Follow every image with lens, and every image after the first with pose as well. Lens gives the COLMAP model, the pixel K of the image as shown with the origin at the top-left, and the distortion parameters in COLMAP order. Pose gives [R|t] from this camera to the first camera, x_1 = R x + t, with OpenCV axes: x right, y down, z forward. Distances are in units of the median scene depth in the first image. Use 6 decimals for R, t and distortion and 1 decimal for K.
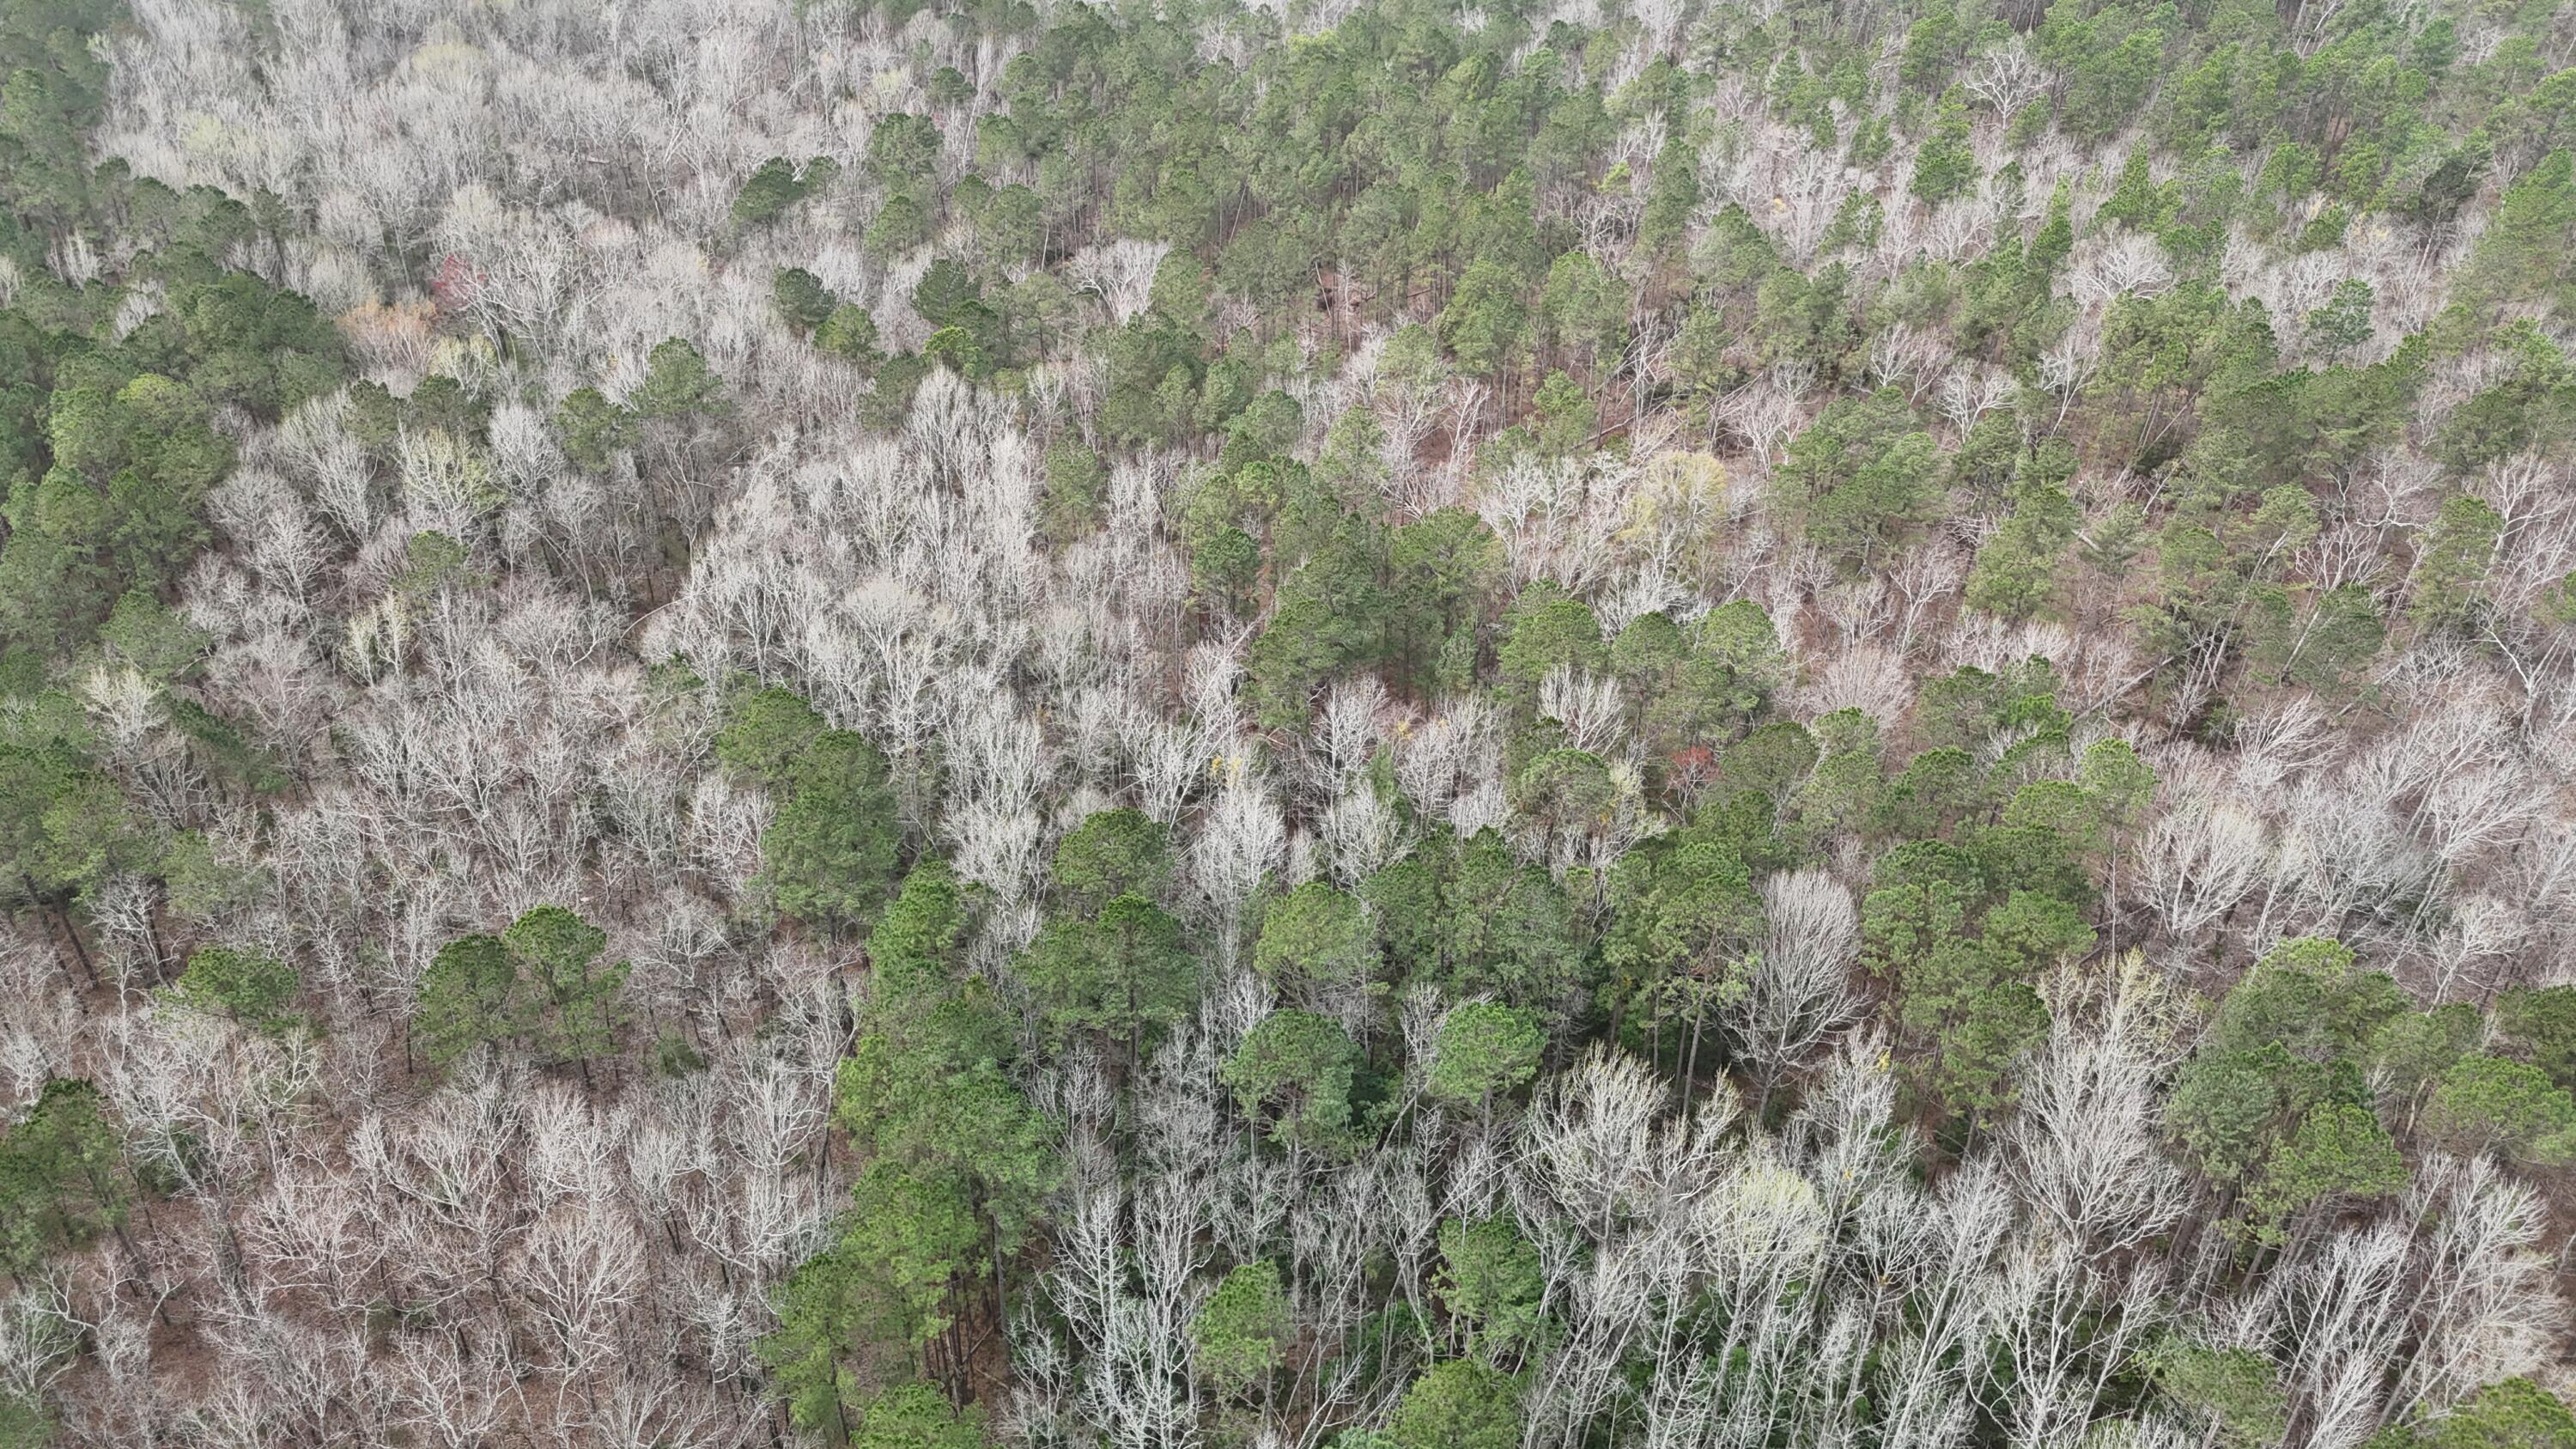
lens RADIAL K [[1862.3, 0, 1288.0], [0, 1862.3, 724.5], [0, 0, 1]] dist [0.073005, -0.064439]
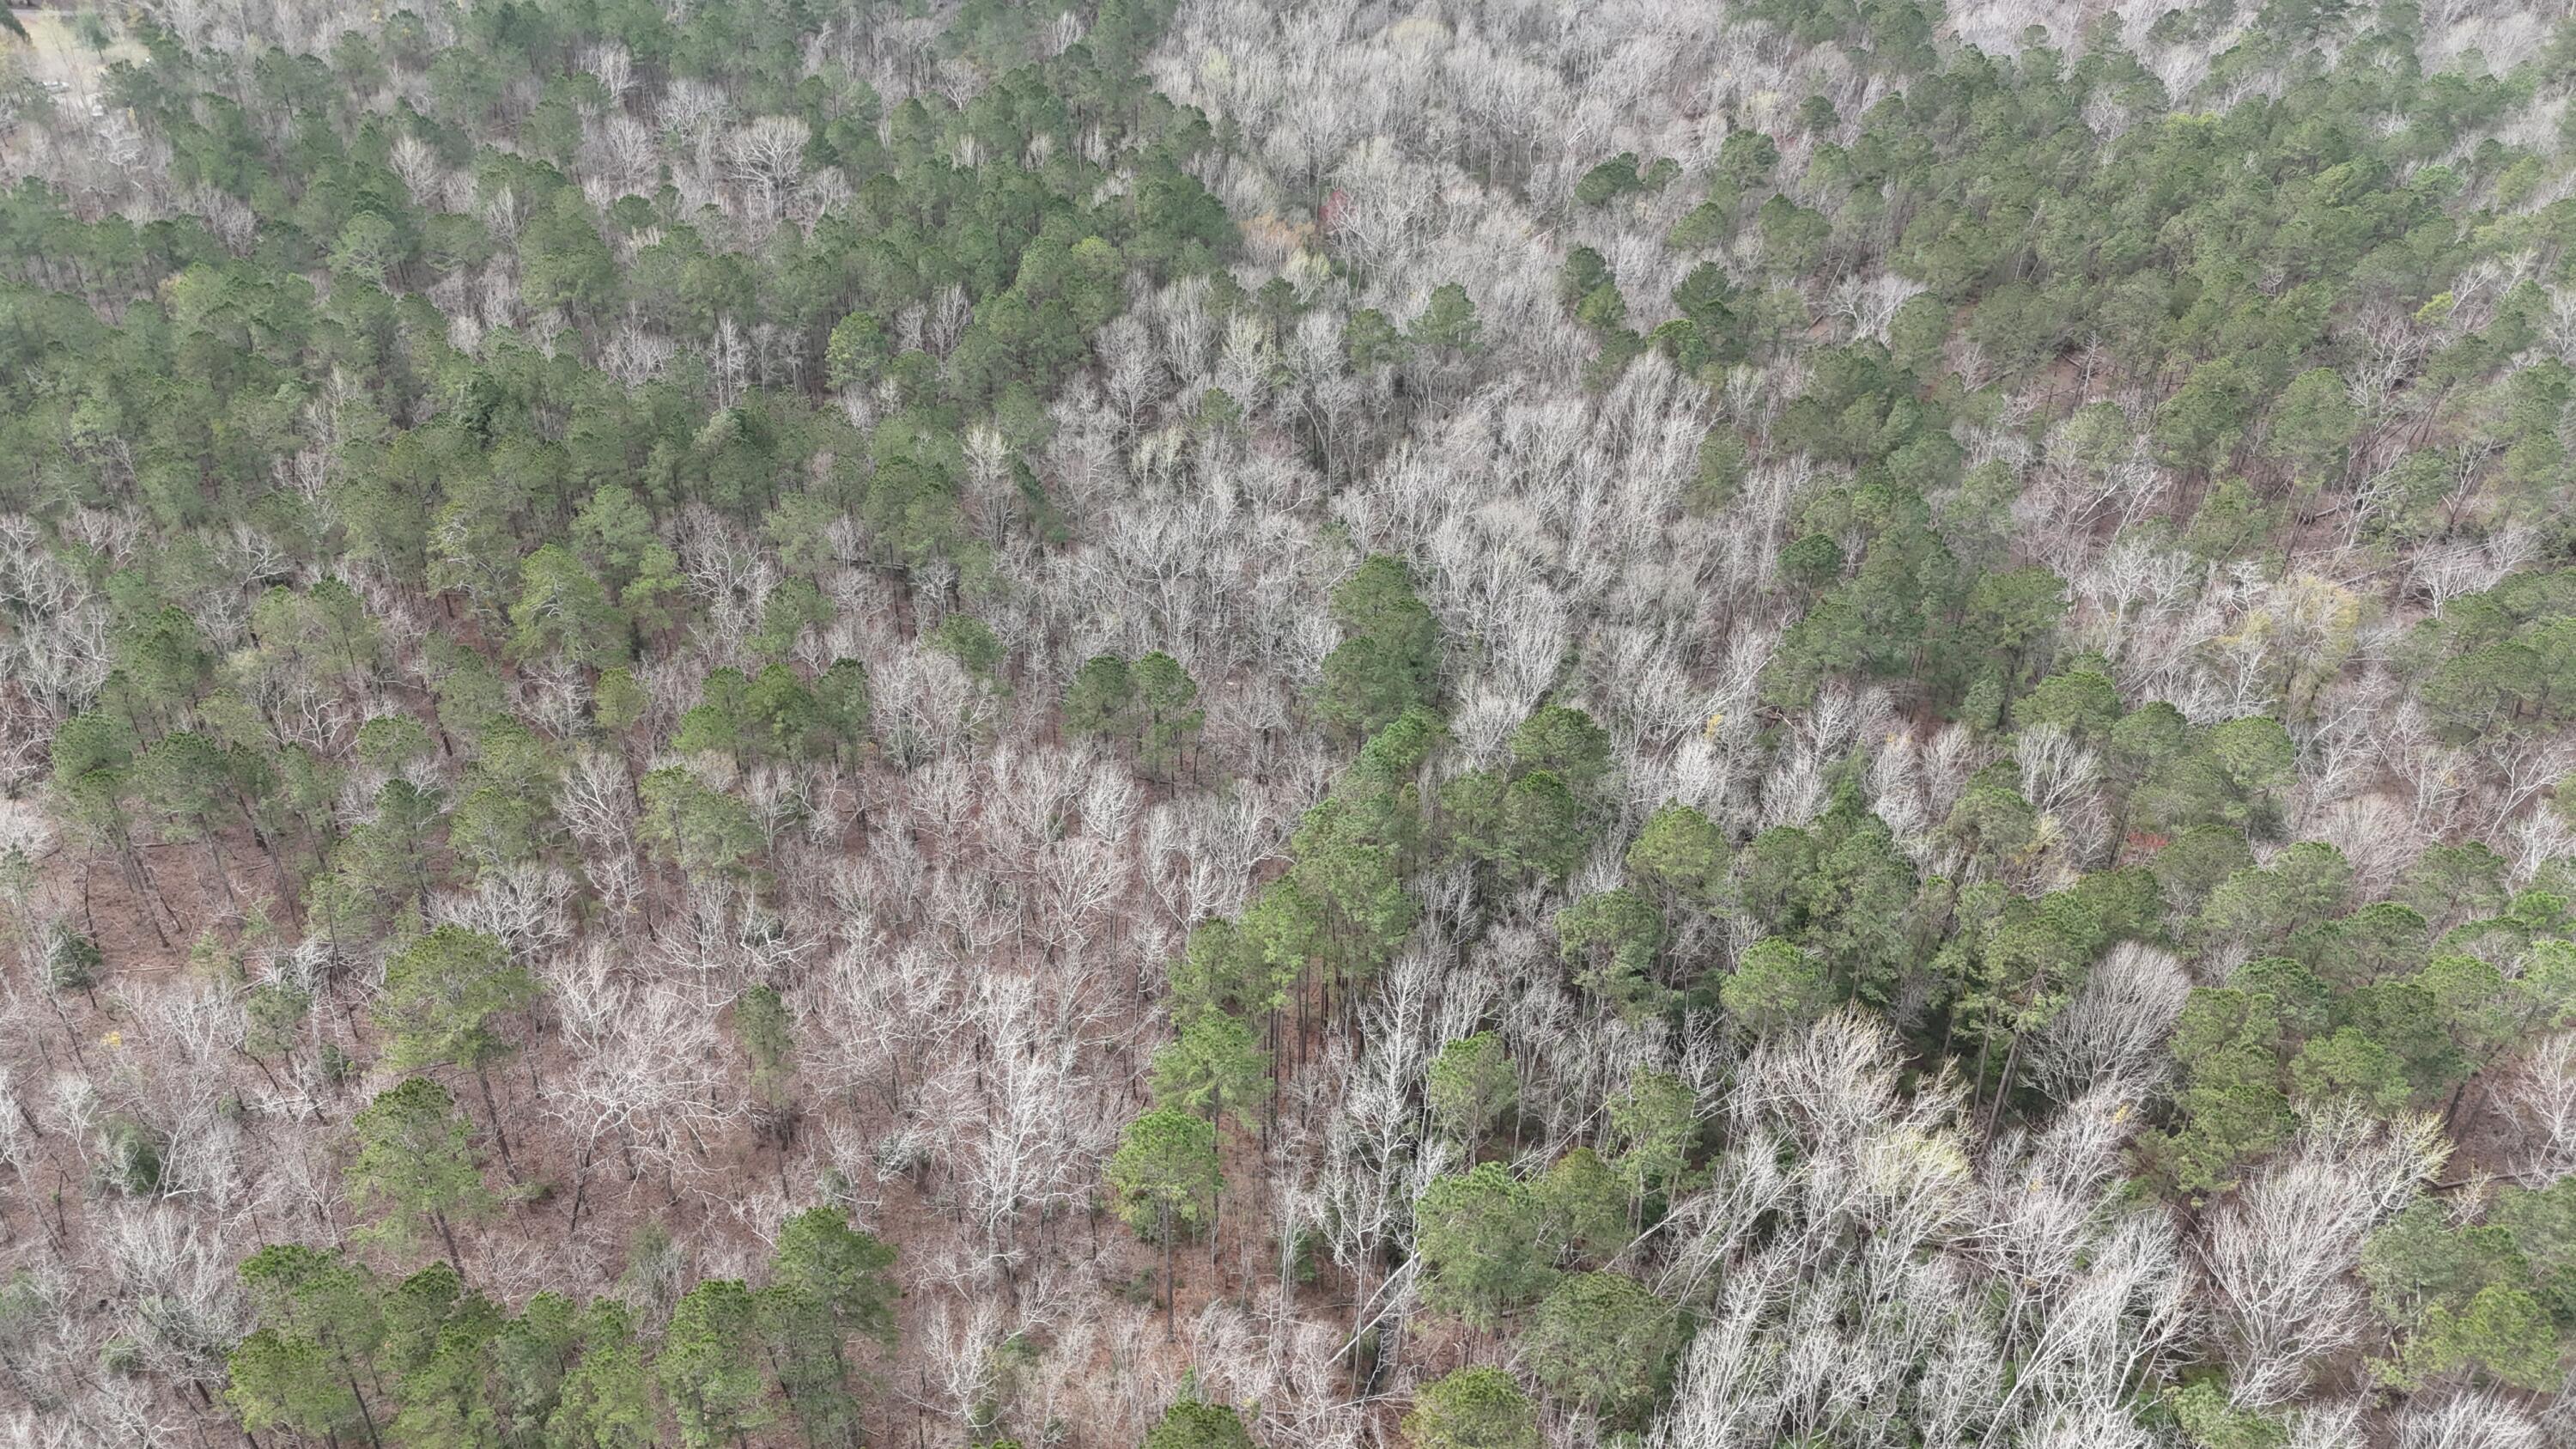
lens RADIAL K [[1862.3, 0, 1288.0], [0, 1862.3, 724.5], [0, 0, 1]] dist [0.073005, -0.064439]
pose [[0.858432, 0.290734, -0.422573, 0.178896], [-0.290473, 0.954558, 0.066666, 0.018174], [0.422753, 0.065518, 0.903874, -0.124473]]
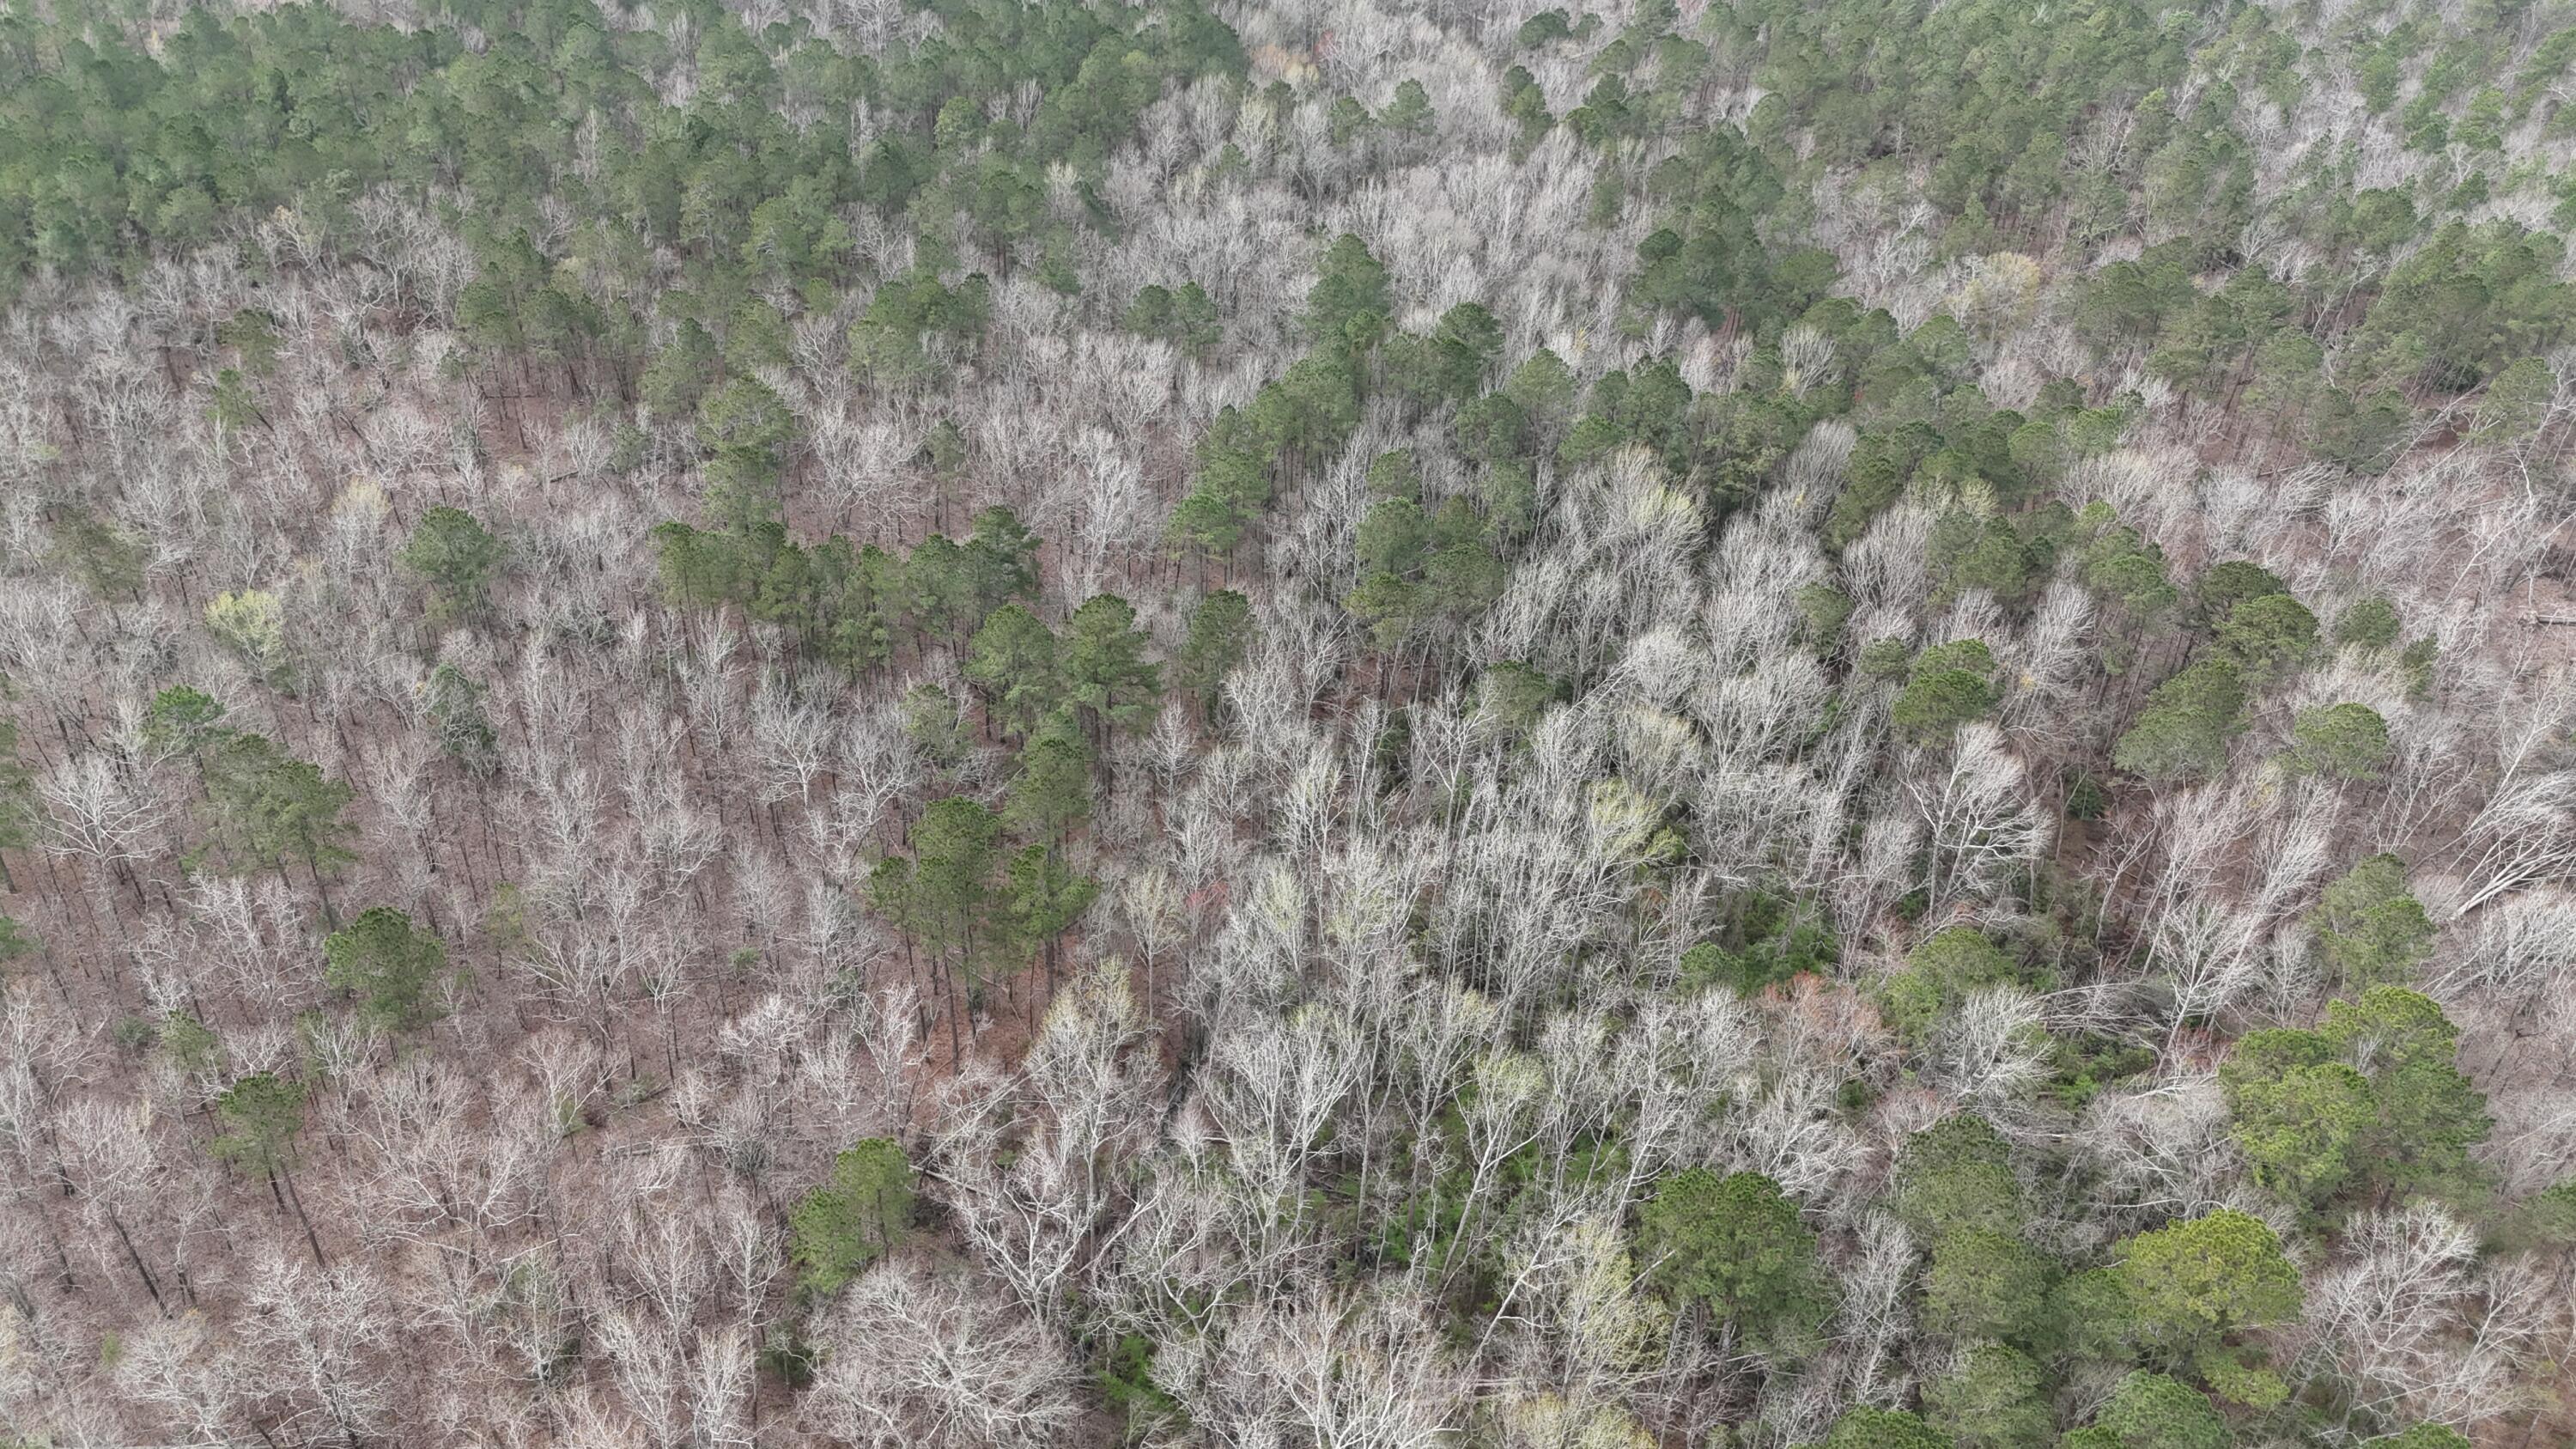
lens RADIAL K [[1862.3, 0, 1288.0], [0, 1862.3, 724.5], [0, 0, 1]] dist [0.073005, -0.064439]
pose [[0.854859, 0.296446, -0.425836, 0.430444], [-0.297521, 0.952447, 0.065778, 0.247482], [0.425086, 0.070464, 0.902406, -0.452021]]
